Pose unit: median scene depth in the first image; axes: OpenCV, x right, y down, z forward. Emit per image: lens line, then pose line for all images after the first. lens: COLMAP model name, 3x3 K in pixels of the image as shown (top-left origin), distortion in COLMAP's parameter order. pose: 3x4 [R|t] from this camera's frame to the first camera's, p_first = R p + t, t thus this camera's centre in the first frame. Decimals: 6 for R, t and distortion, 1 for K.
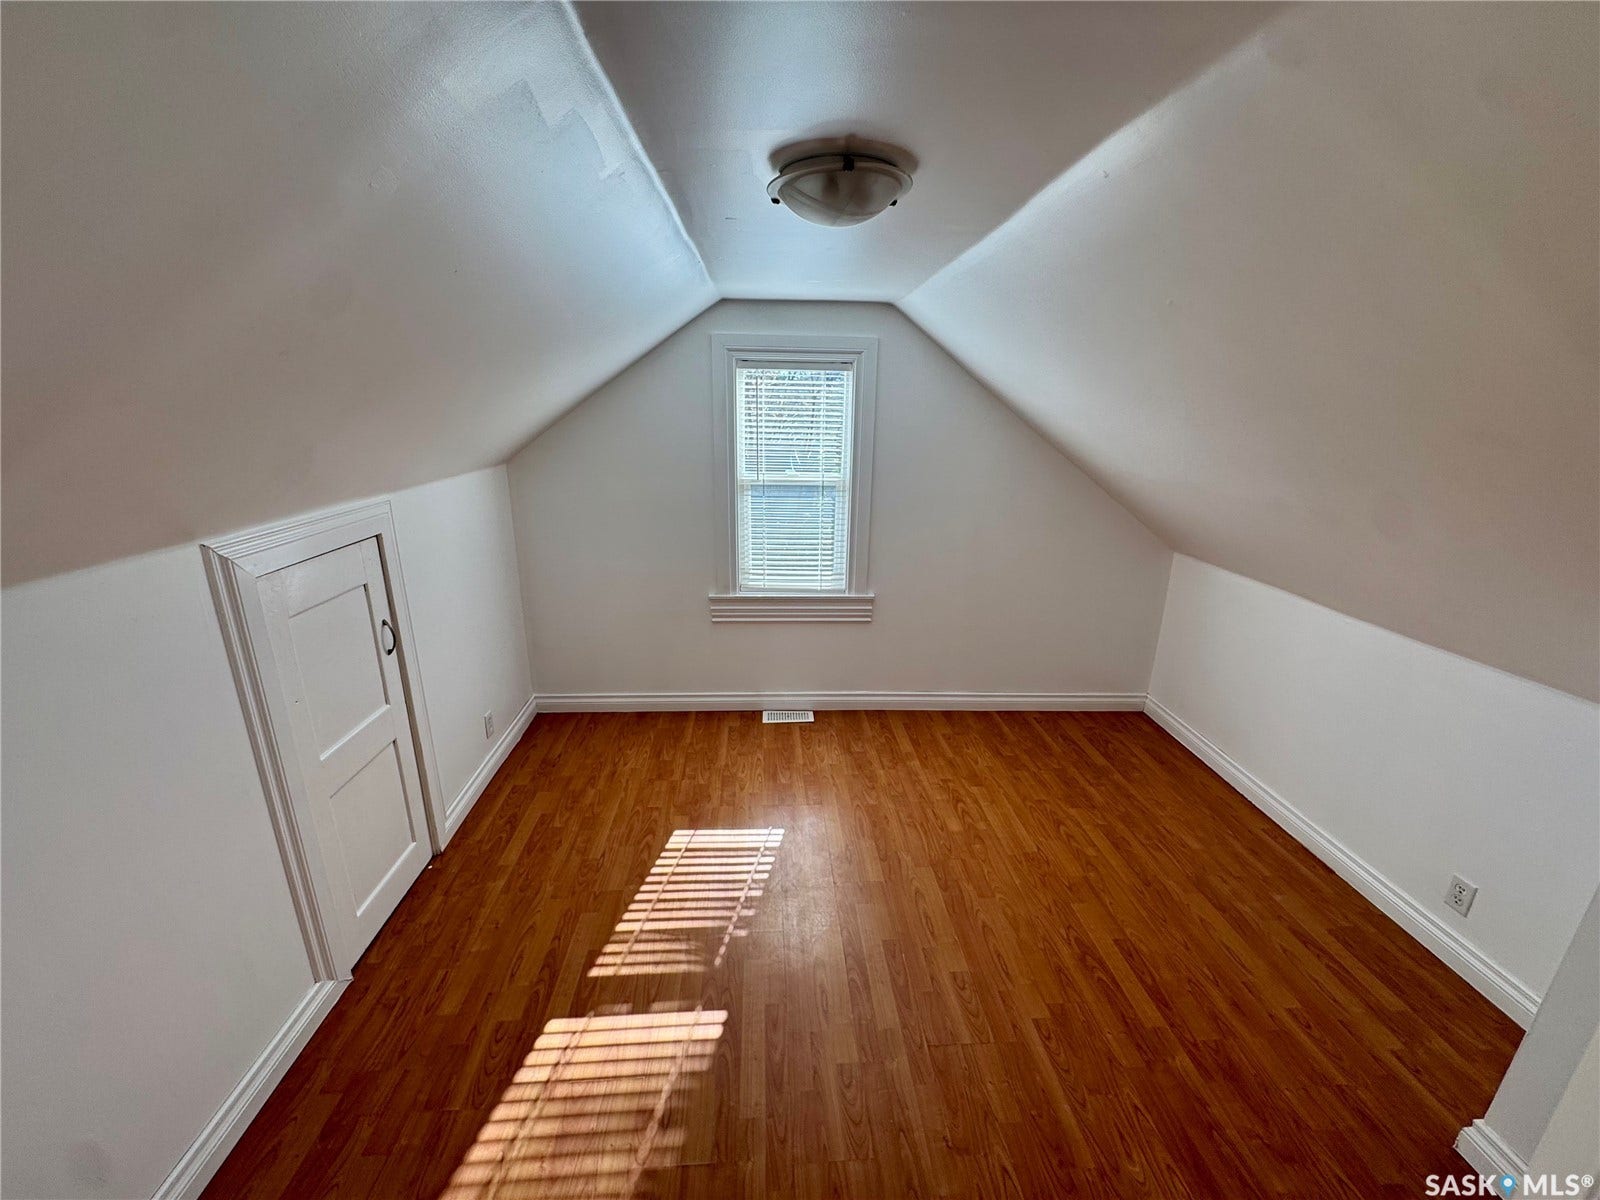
lens RADIAL K [[640.8, 0, 798.9], [0, 640.8, 598.1], [0, 0, 1]] dist [-0.002567, -0.000147]
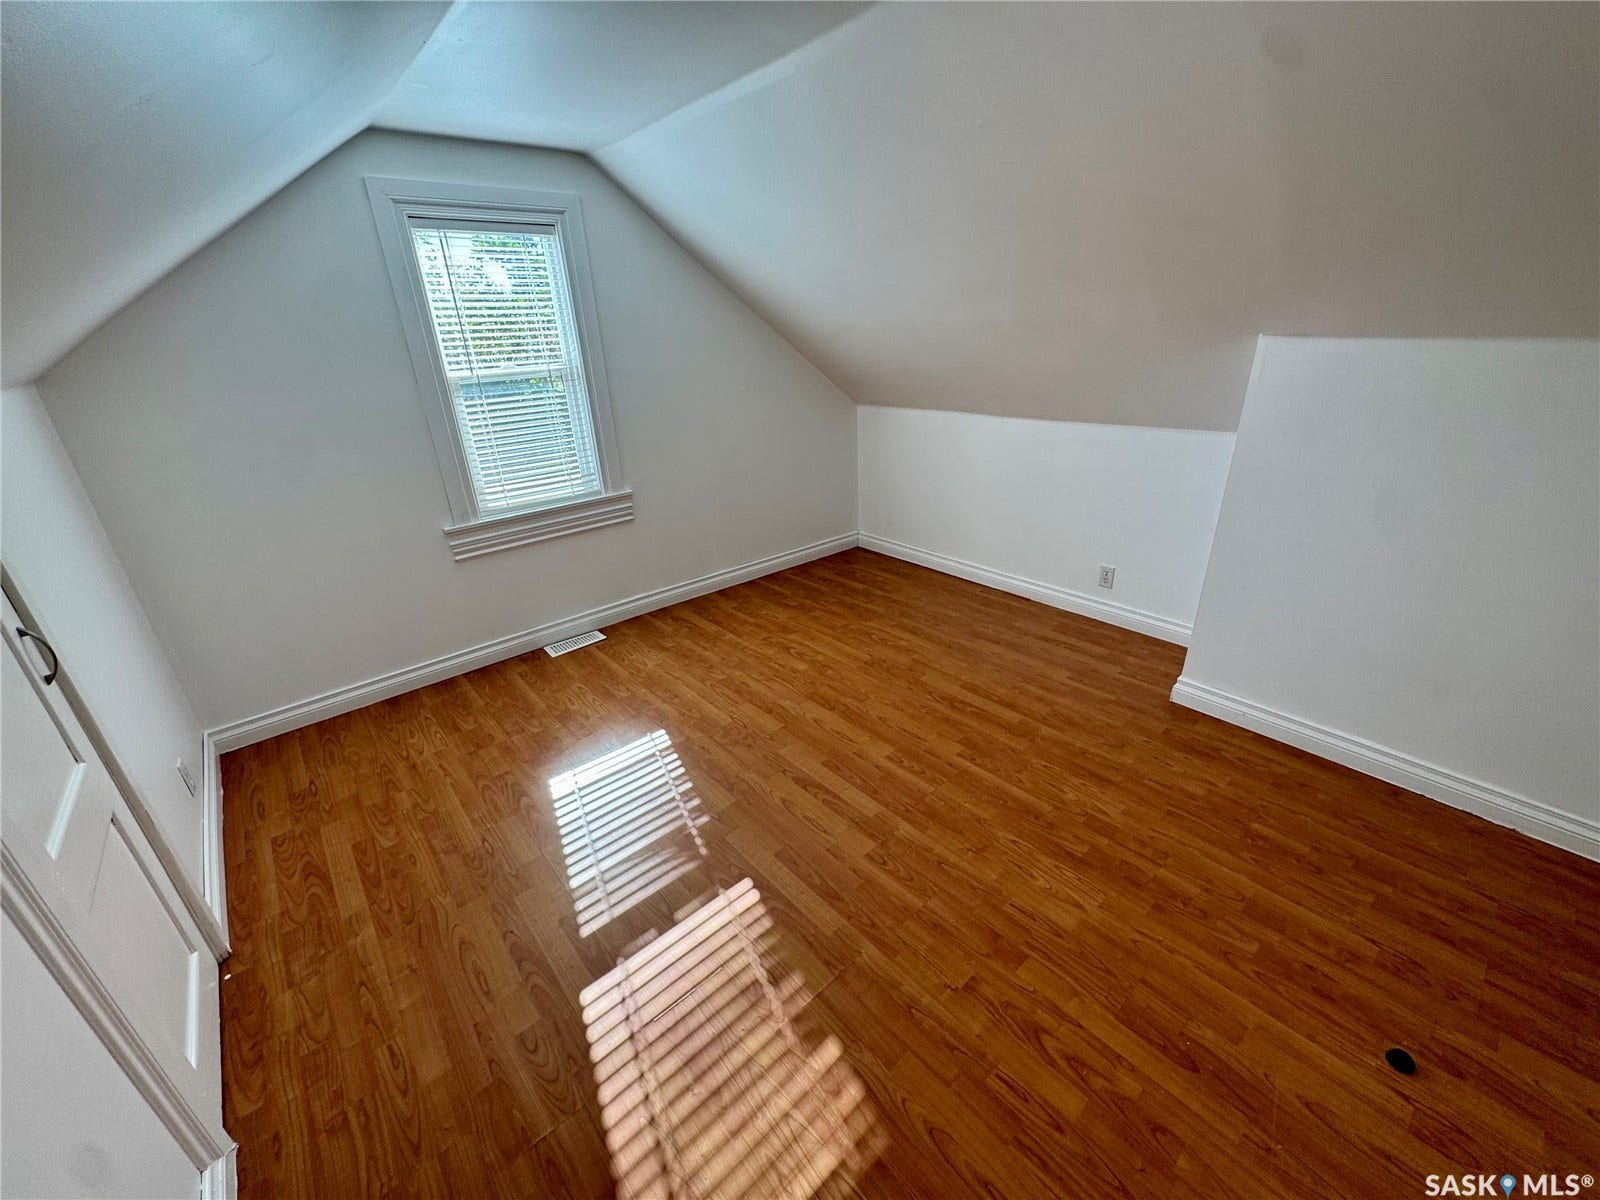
lens RADIAL K [[640.8, 0, 798.9], [0, 640.8, 598.1], [0, 0, 1]] dist [-0.002567, -0.000147]
pose [[0.791257, -0.285915, 0.540523, -0.345095], [0.230688, 0.958211, 0.169158, 0.063959], [-0.566300, -0.009155, 0.824149, 0.111379]]
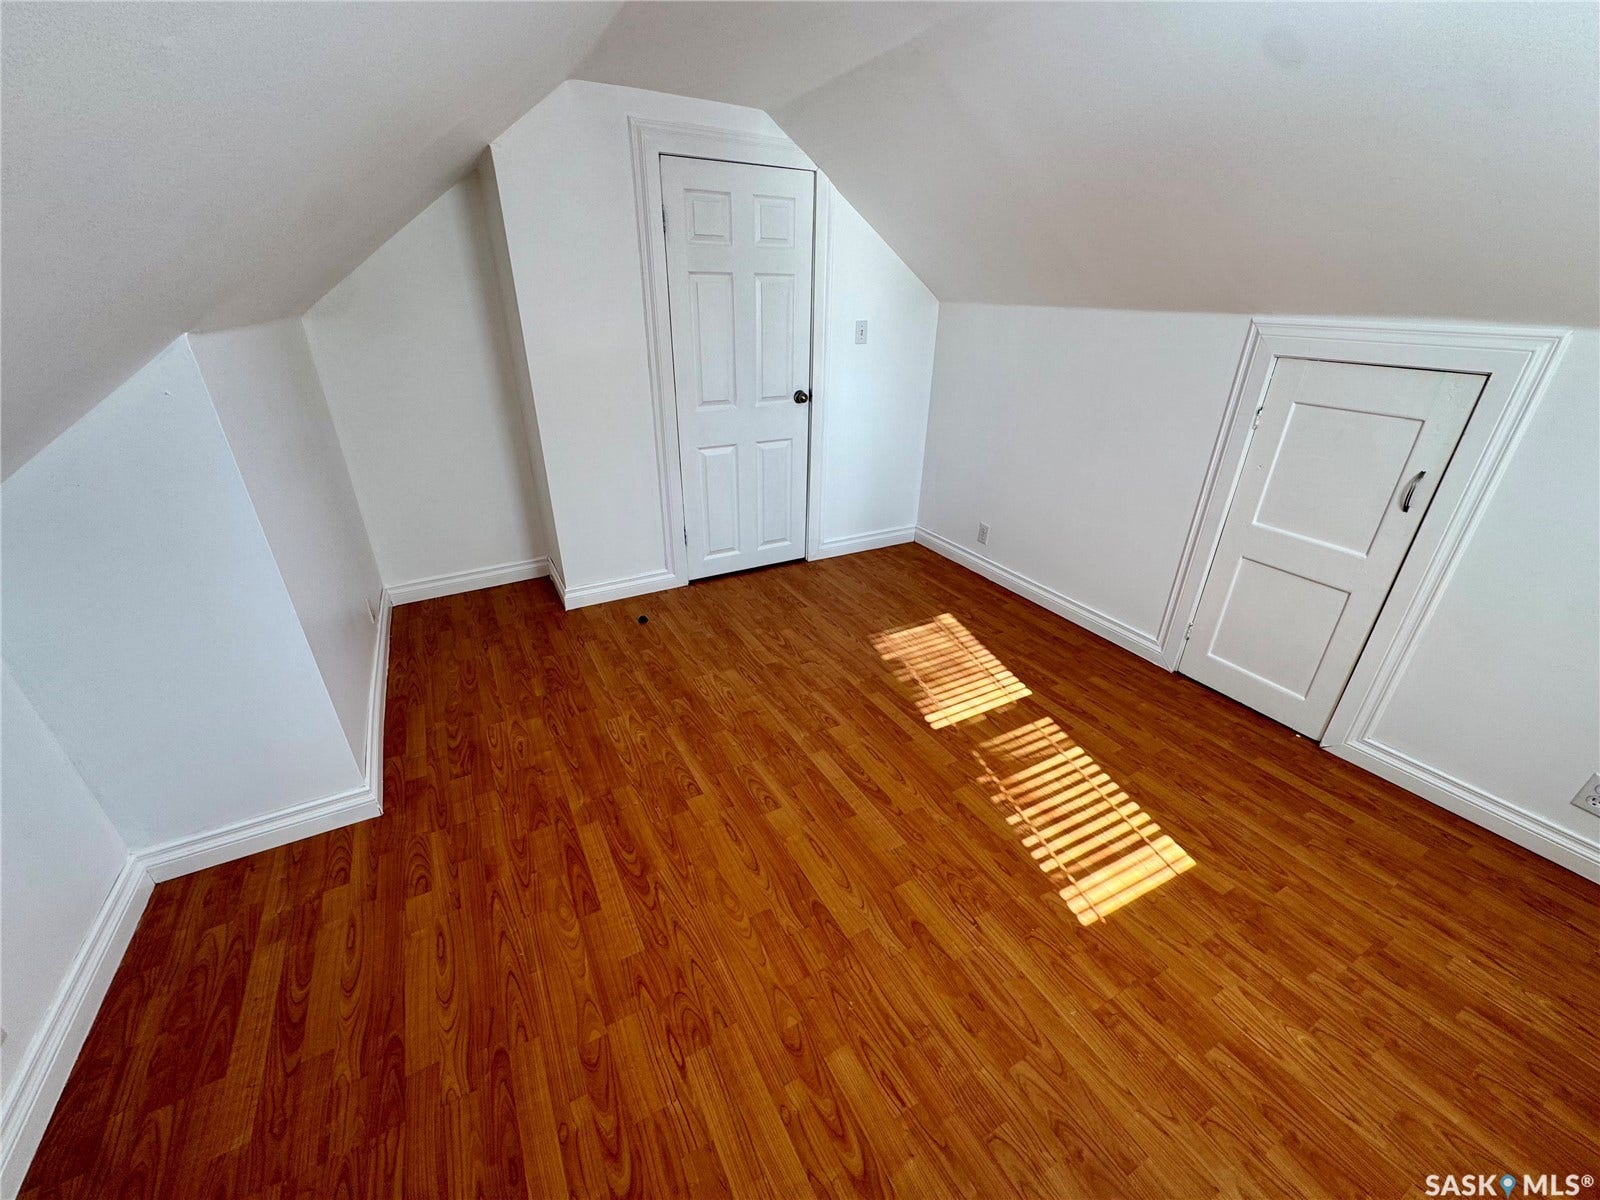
lens RADIAL K [[640.8, 0, 798.9], [0, 640.8, 598.1], [0, 0, 1]] dist [-0.002567, -0.000147]
pose [[-0.901162, 0.169937, -0.398783, 0.445327], [-0.147162, 0.745382, 0.650191, -0.246770], [0.407737, 0.644614, -0.646702, 1.163874]]
